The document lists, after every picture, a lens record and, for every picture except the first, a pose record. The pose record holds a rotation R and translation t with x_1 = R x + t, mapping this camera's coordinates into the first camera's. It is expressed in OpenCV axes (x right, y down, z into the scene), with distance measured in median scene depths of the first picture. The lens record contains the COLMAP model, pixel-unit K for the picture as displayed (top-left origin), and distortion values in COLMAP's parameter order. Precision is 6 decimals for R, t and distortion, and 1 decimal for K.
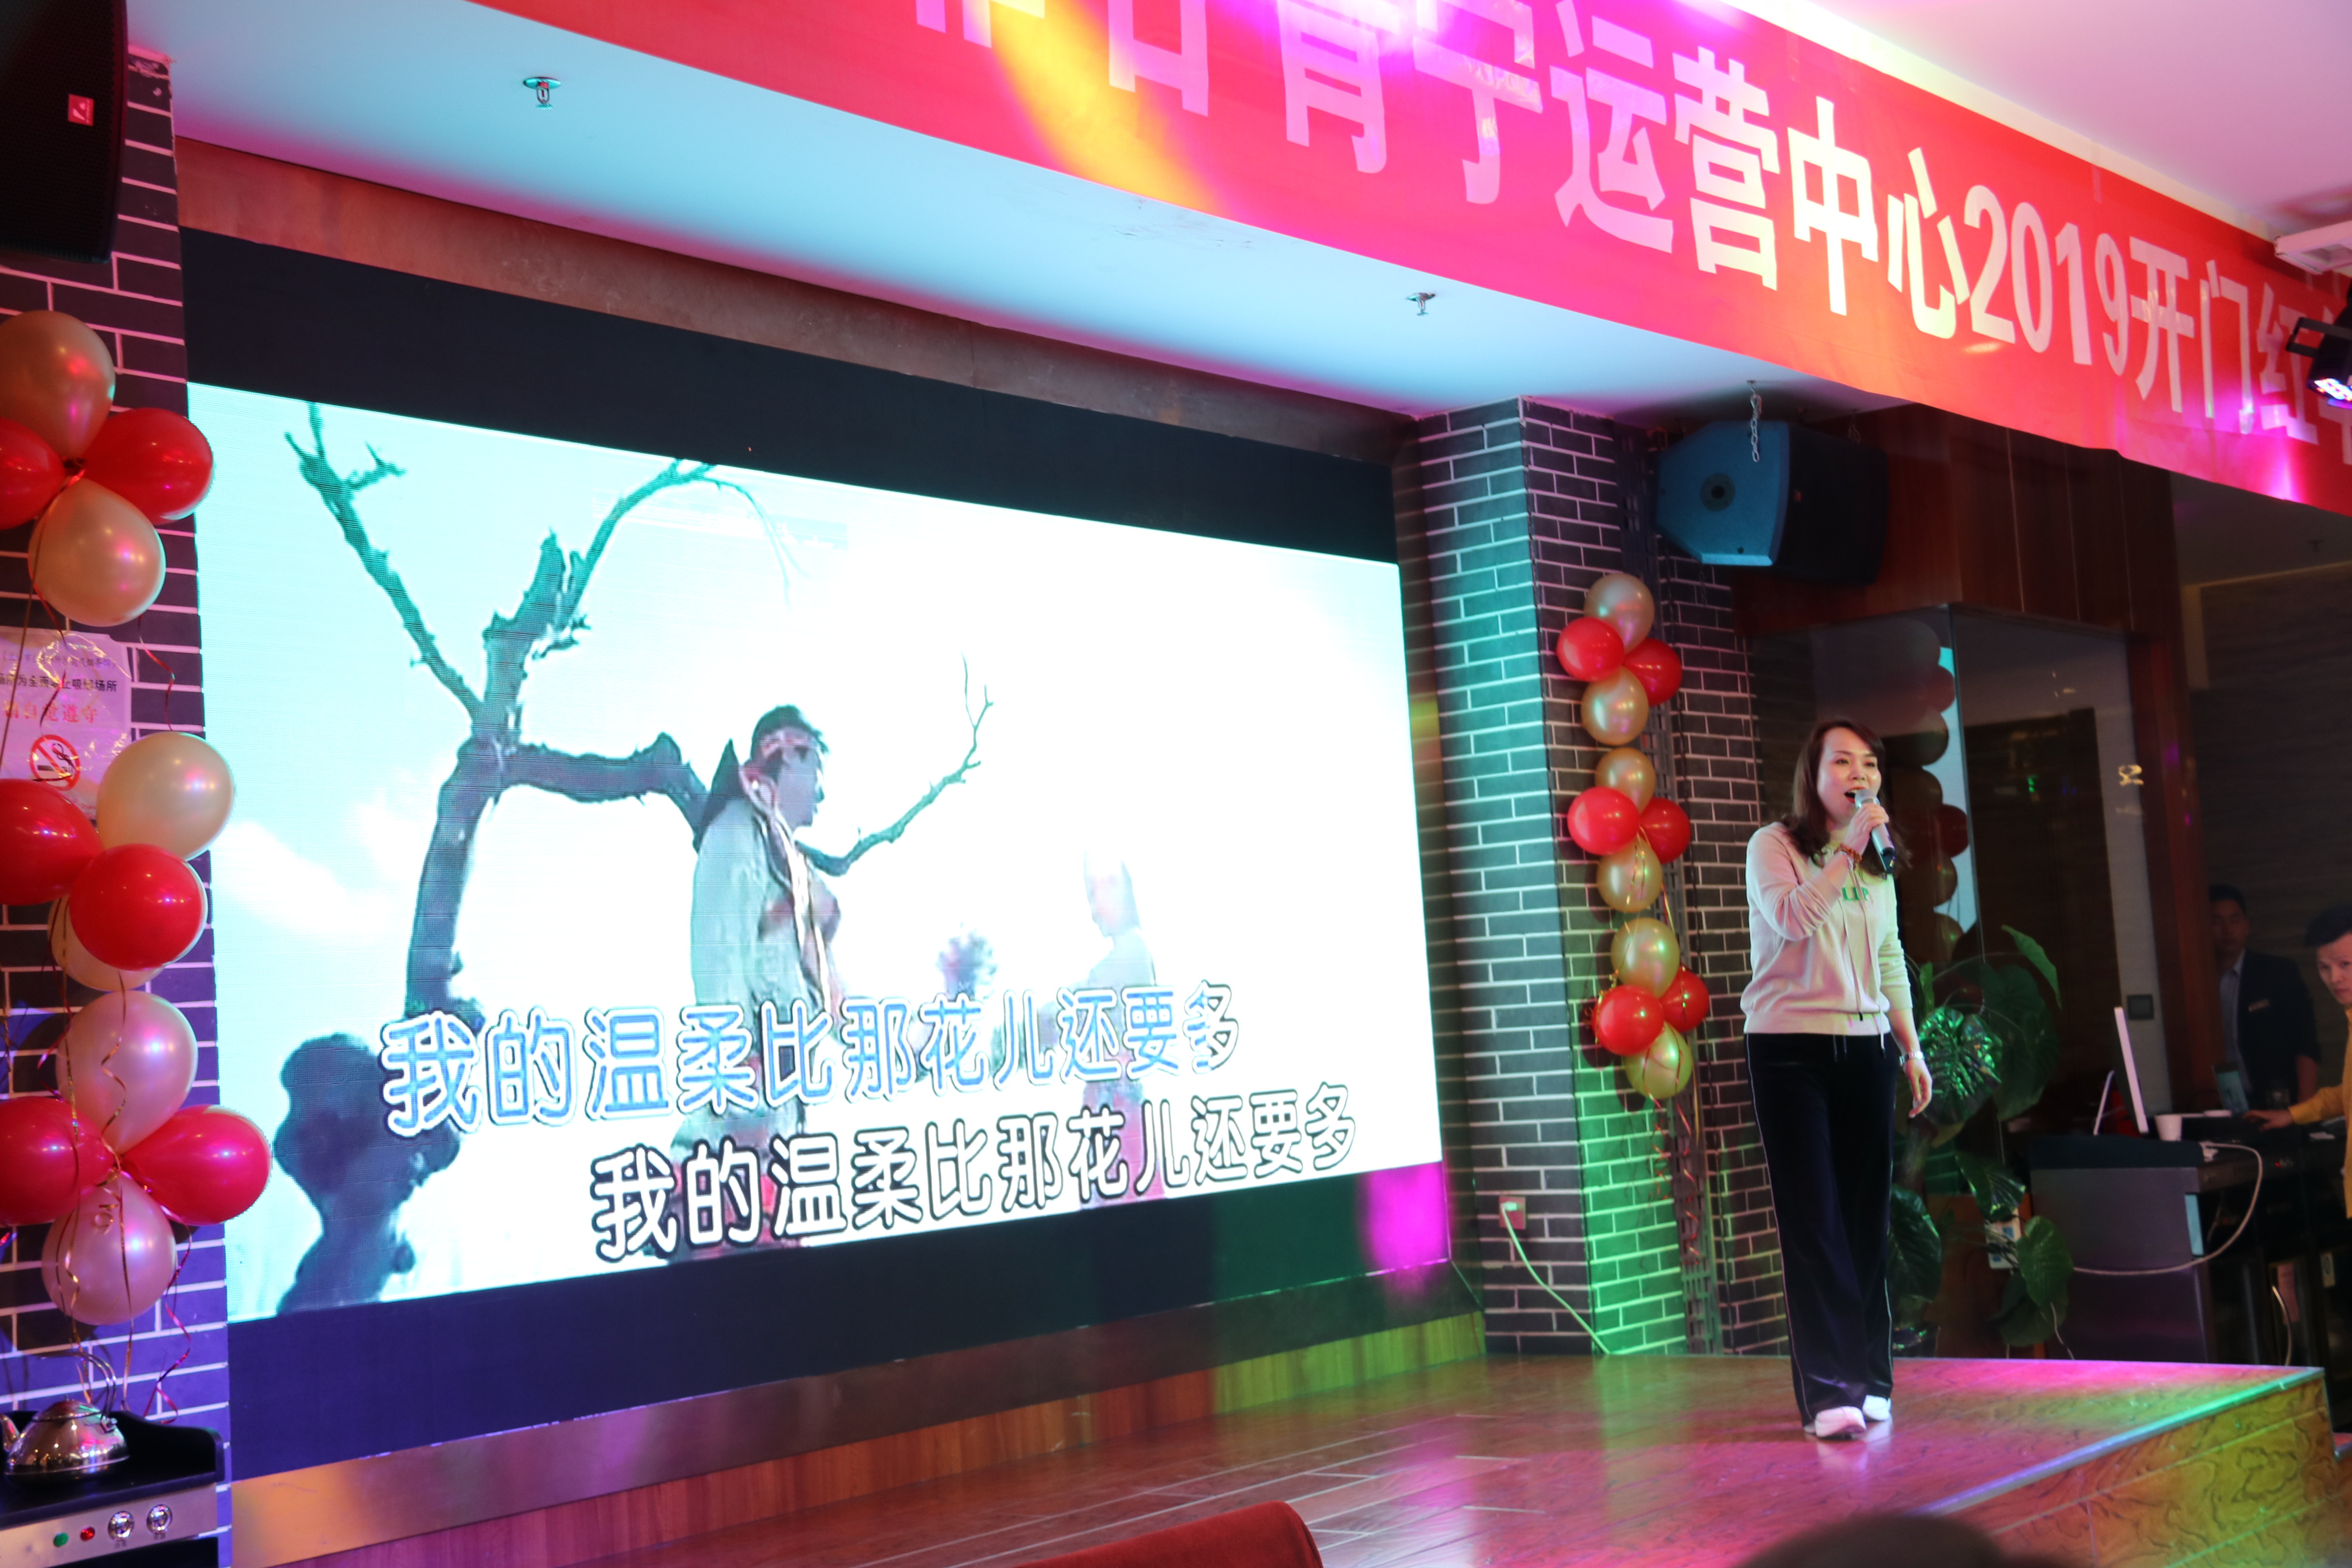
lens RADIAL K [[2931.4, 0, 1178.6], [0, 2931.4, 794.7], [0, 0, 1]] dist [0.077350, 0.000000]
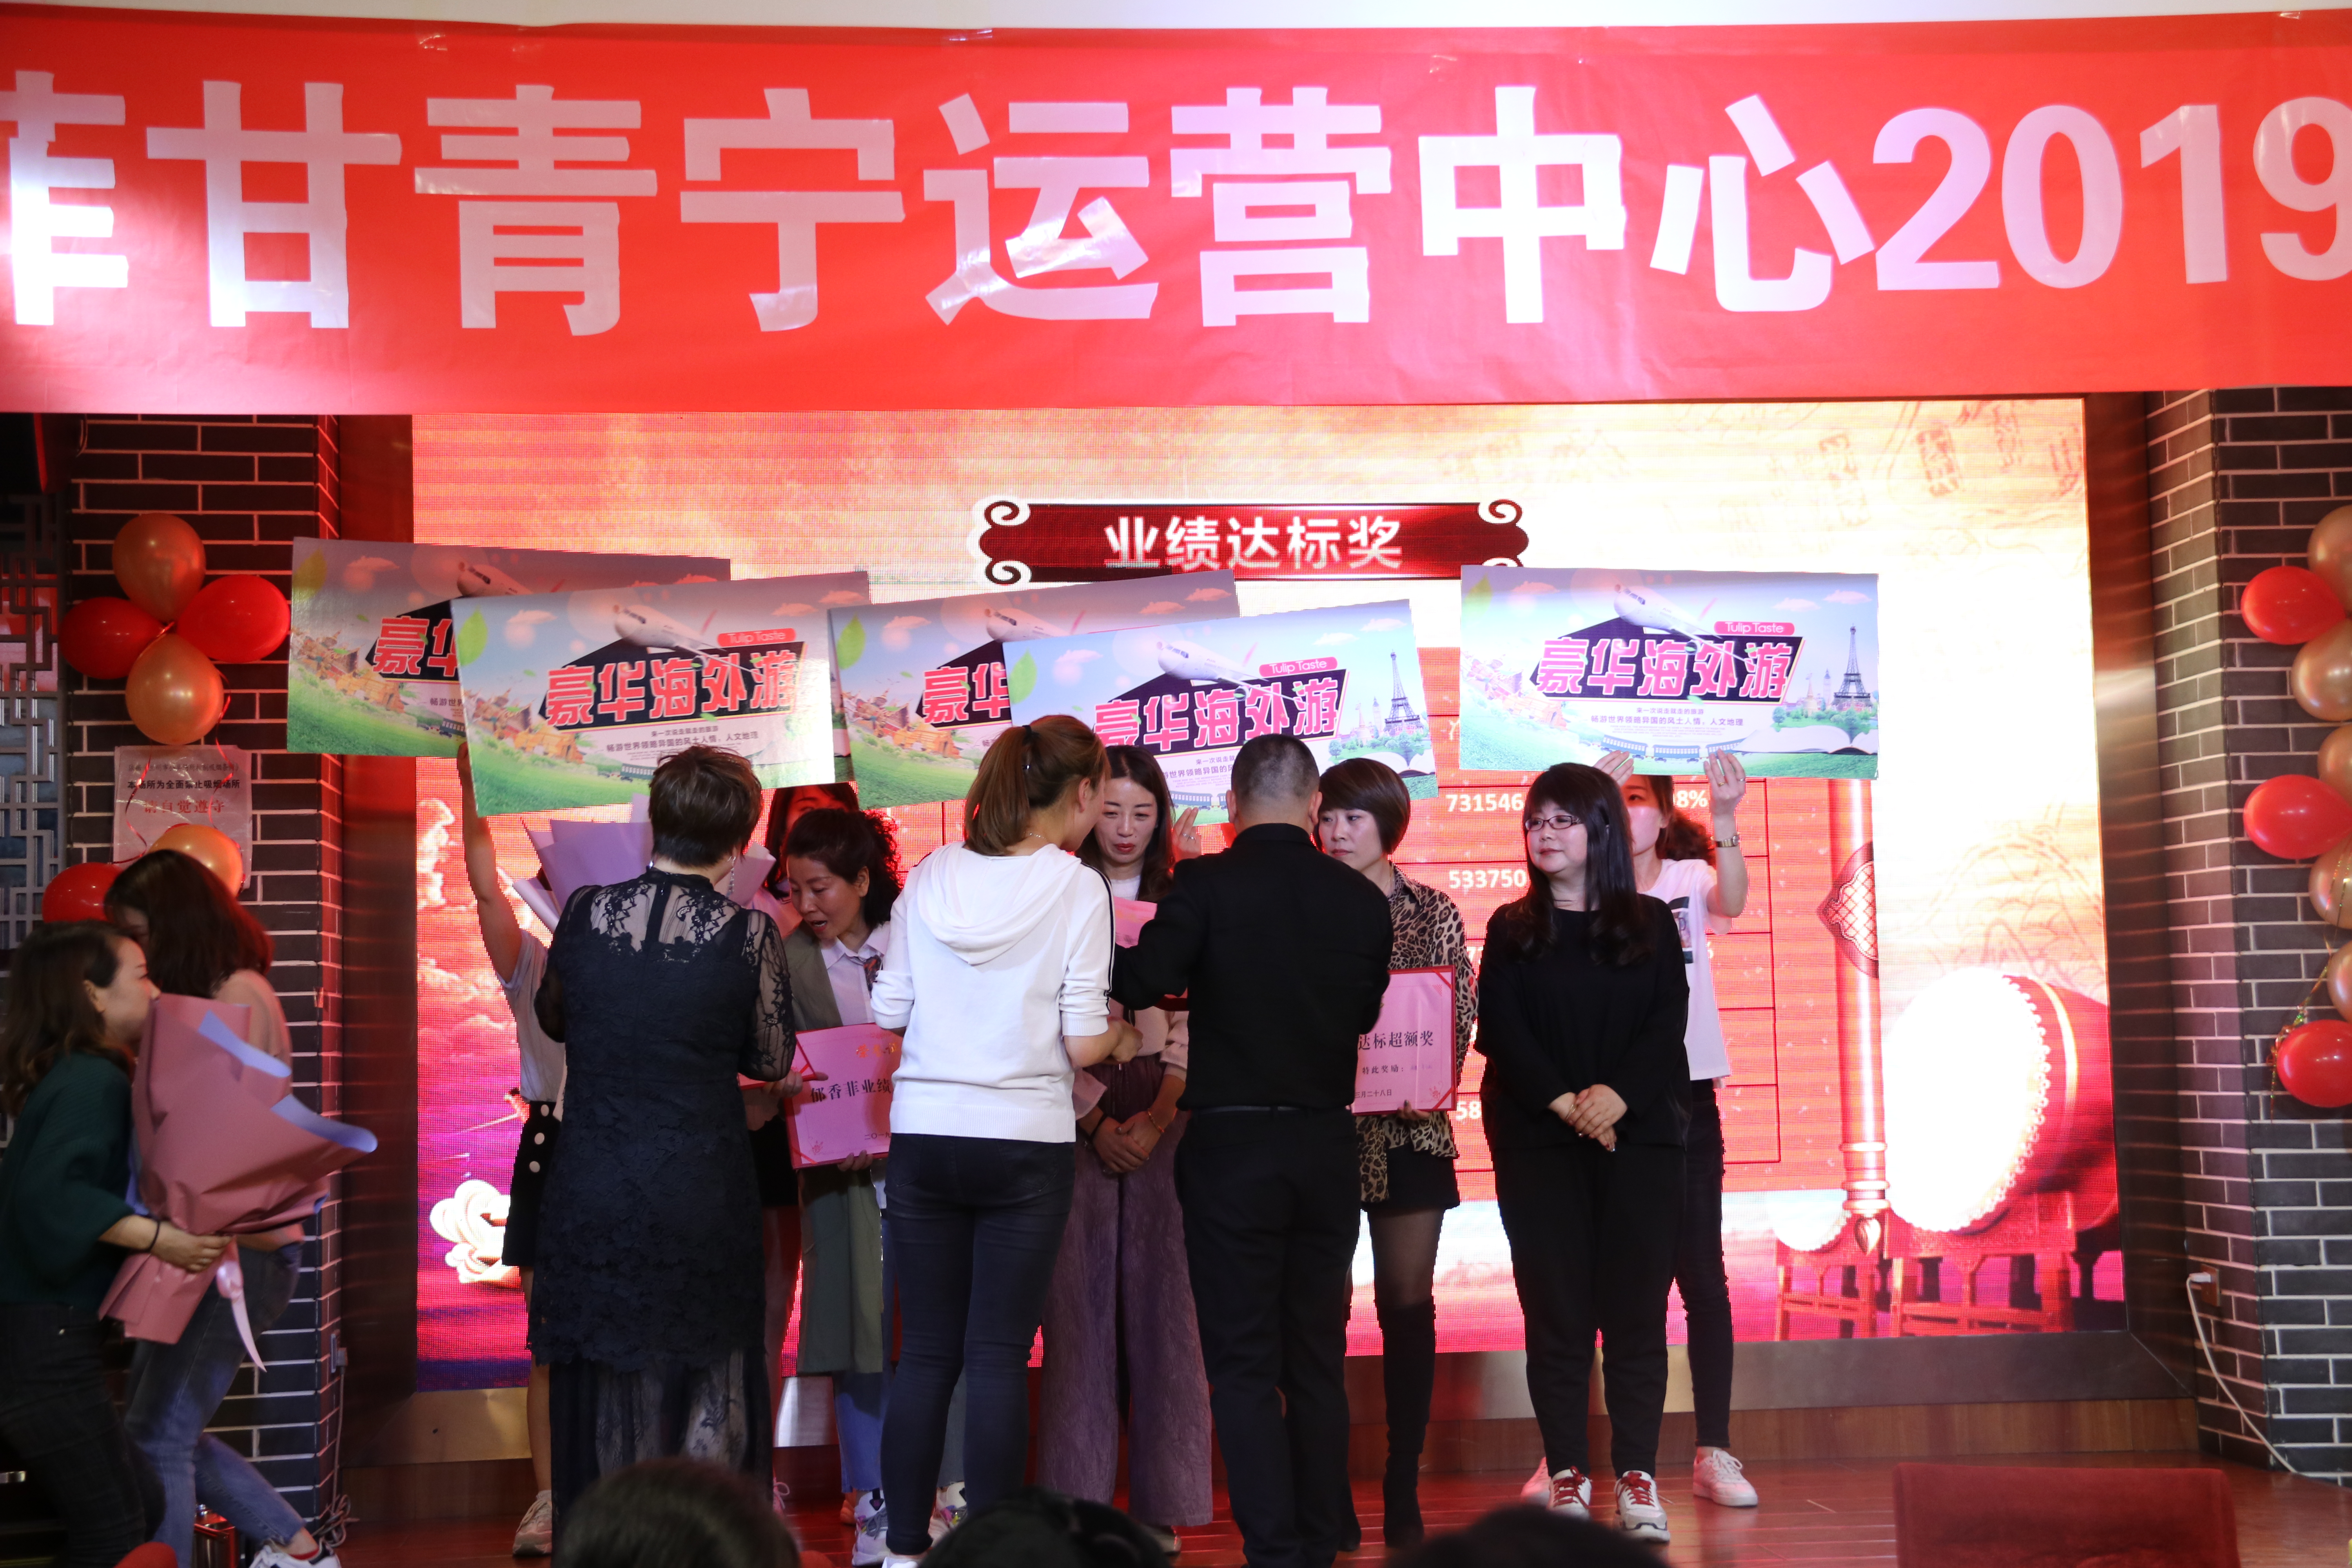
lens RADIAL K [[3232.4, 0, 1176.4], [0, 3232.4, 775.7], [0, 0, 1]] dist [0.150008, 0.000000]
pose [[0.732297, -0.013277, -0.680856, 0.548306], [0.035076, 0.999218, 0.018241, -0.030439], [0.680082, -0.037239, 0.732190, 0.125103]]
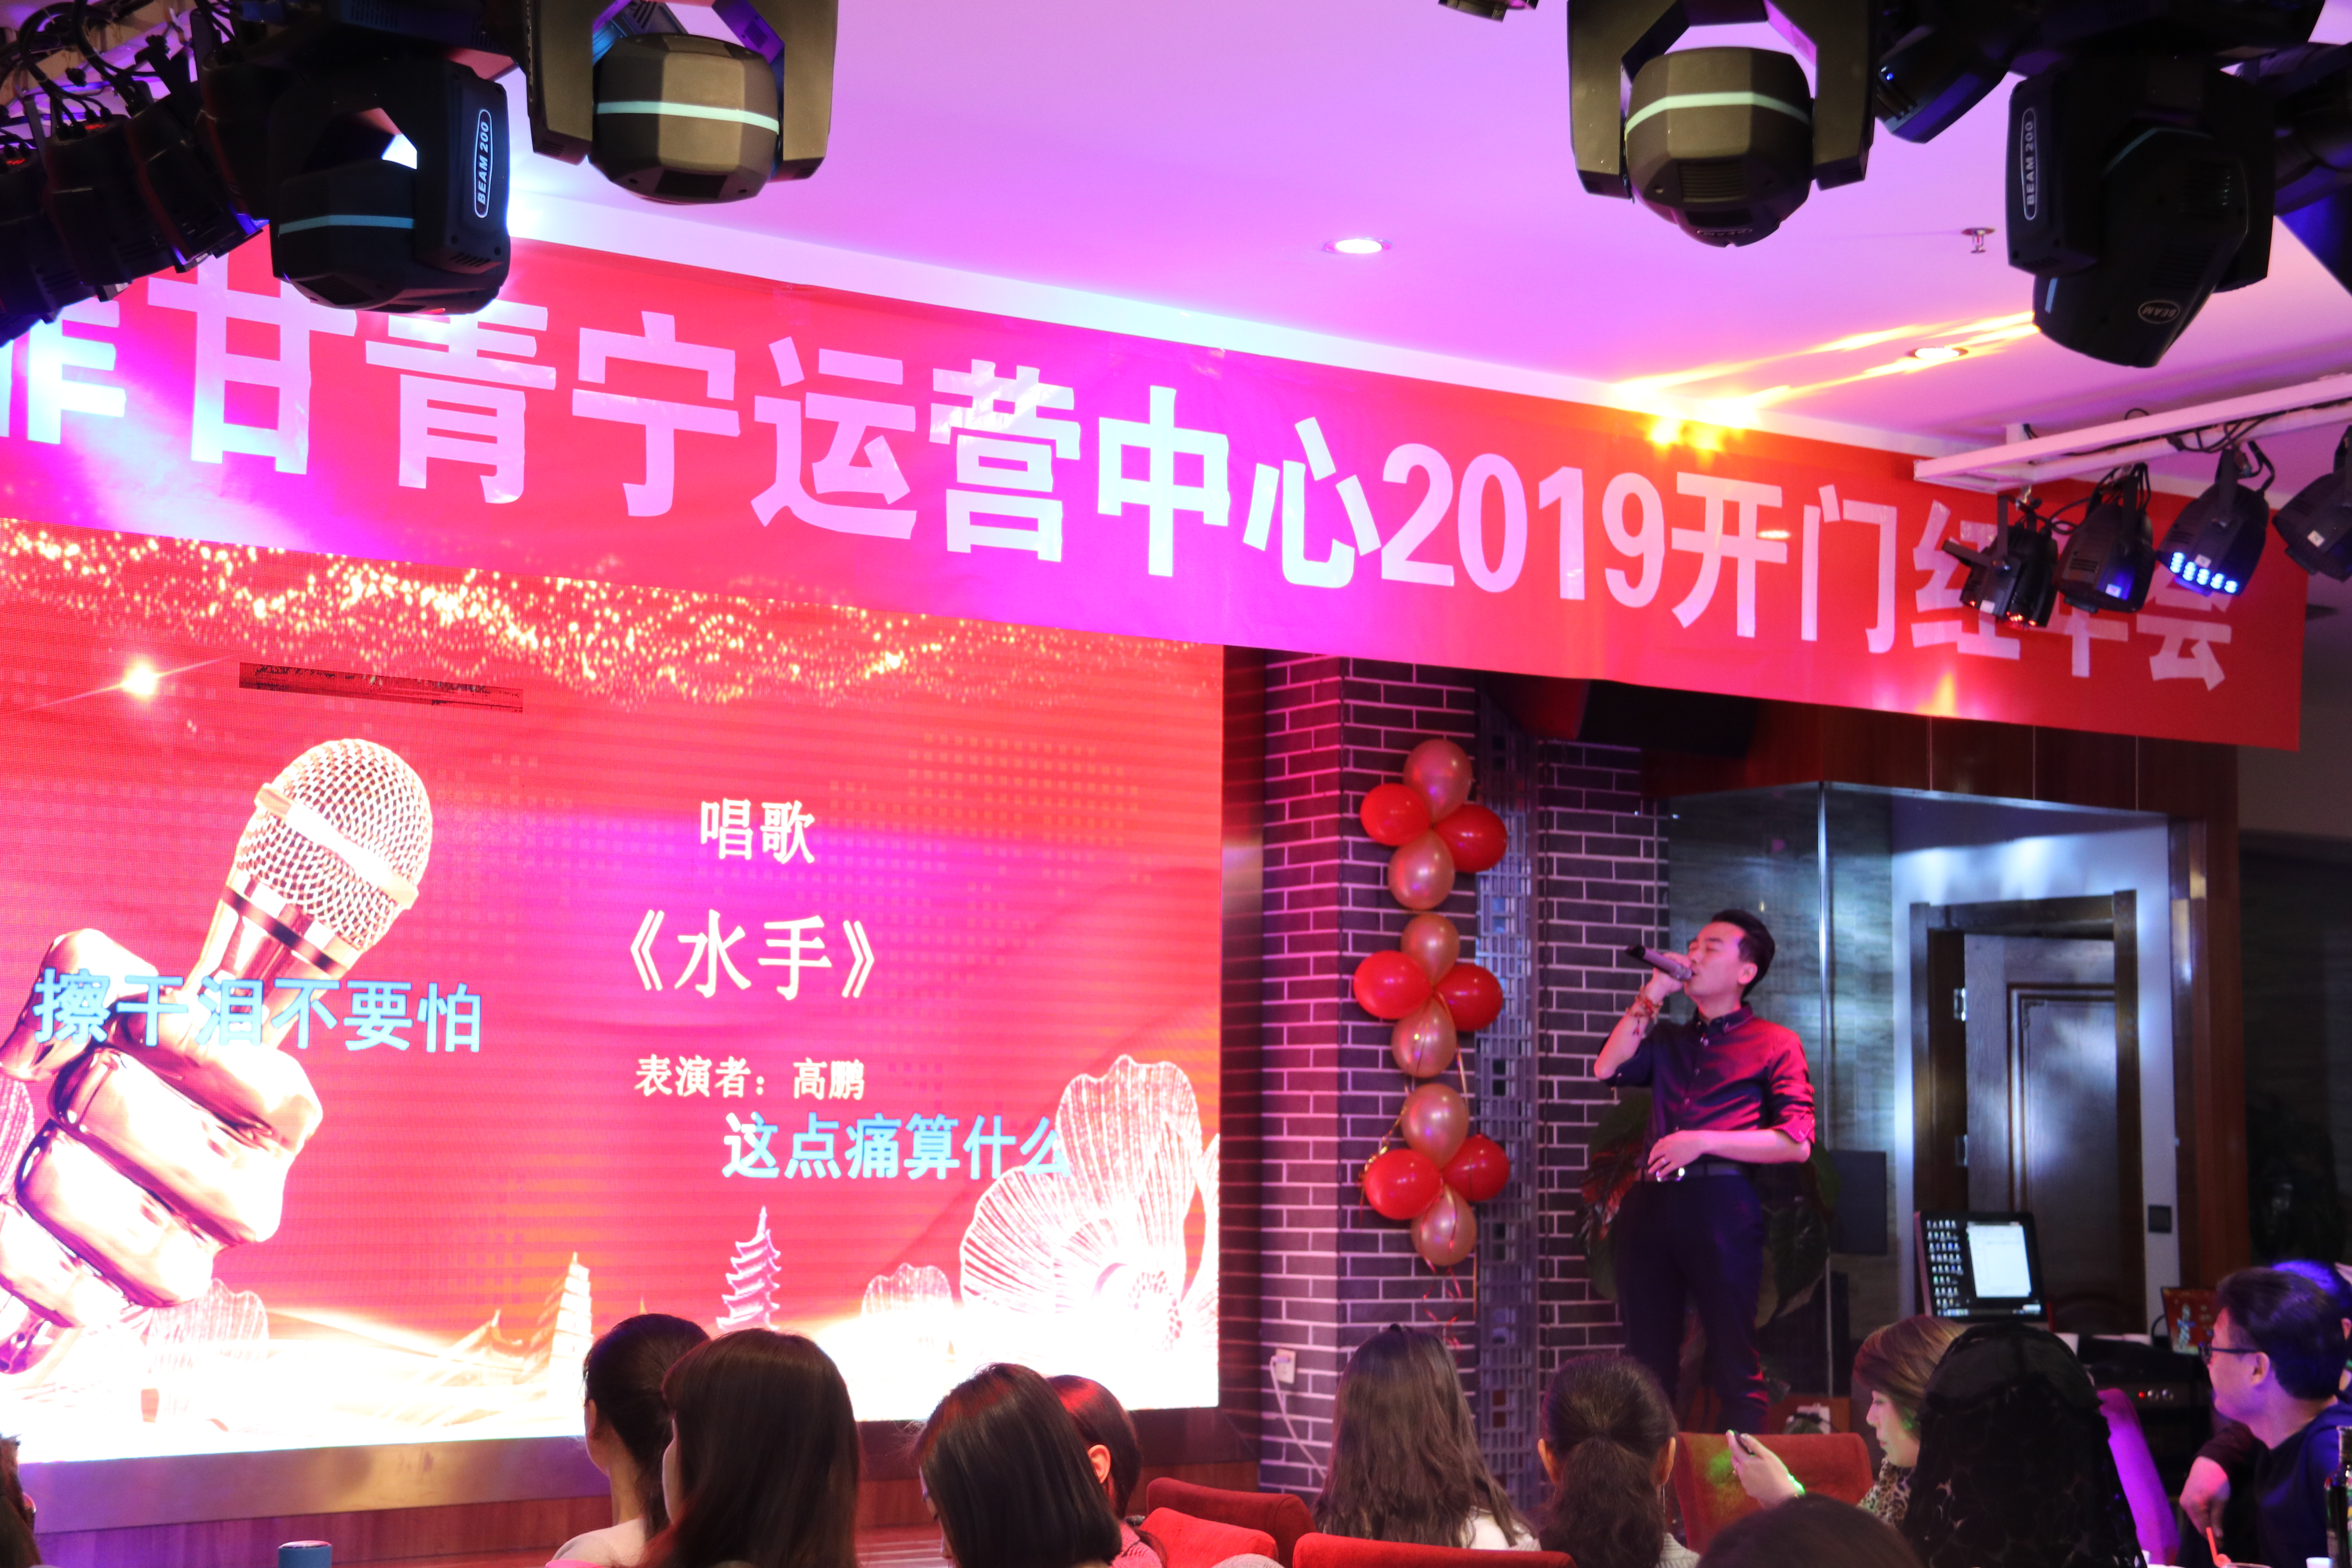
lens RADIAL K [[3660.0, 0, 1172.2], [0, 3660.0, 786.8], [0, 0, 1]] dist [0.188922, 0.000000]
pose [[0.967903, 0.050745, -0.246148, 0.386637], [-0.053922, 0.998526, -0.006180, -0.048323], [0.245472, 0.019255, 0.969212, -0.248666]]
